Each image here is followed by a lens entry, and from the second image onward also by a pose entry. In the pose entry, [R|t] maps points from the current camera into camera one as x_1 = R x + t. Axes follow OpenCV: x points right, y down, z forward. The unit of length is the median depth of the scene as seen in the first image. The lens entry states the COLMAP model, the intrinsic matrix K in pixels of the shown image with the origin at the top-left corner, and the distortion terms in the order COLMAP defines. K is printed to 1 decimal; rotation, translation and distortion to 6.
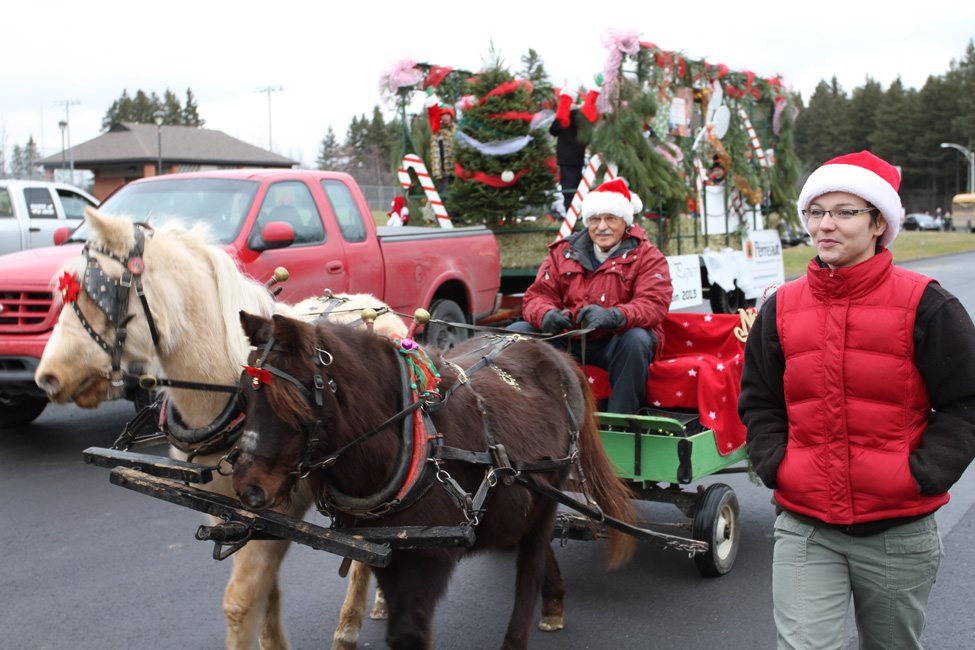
lens RADIAL K [[1429.6, 0, 481.2], [0, 1429.6, 324.4], [0, 0, 1]] dist [0.030230, 0.000000]
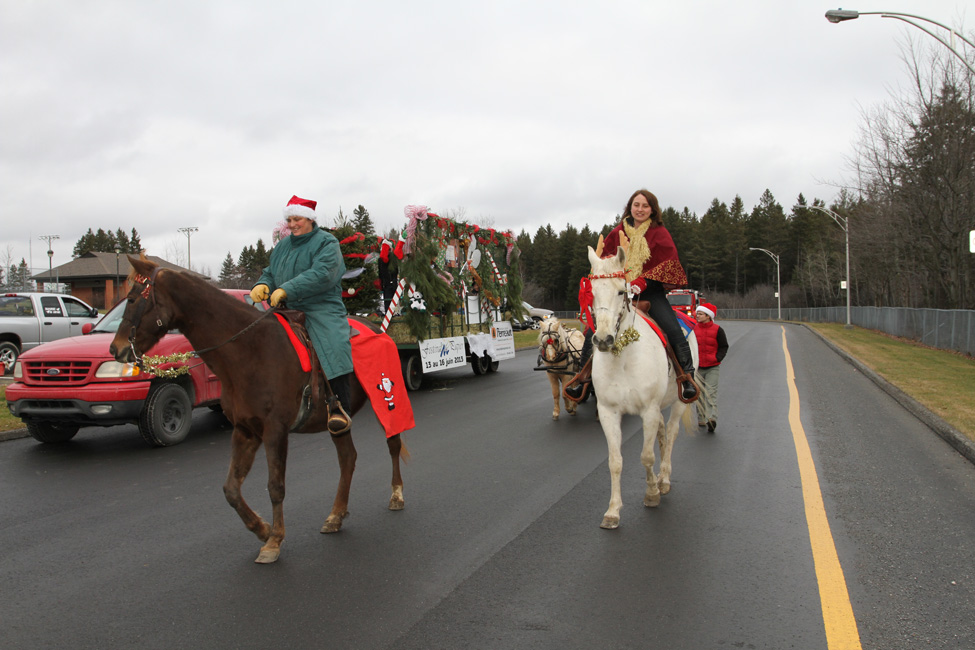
lens RADIAL K [[948.1, 0, 481.0], [0, 948.1, 325.2], [0, 0, 1]] dist [-0.022650, 0.000000]
pose [[0.986794, -0.006110, 0.161864, -0.009662], [0.015652, 0.998209, -0.057740, 0.003492], [-0.161222, 0.059511, 0.985122, -0.107190]]
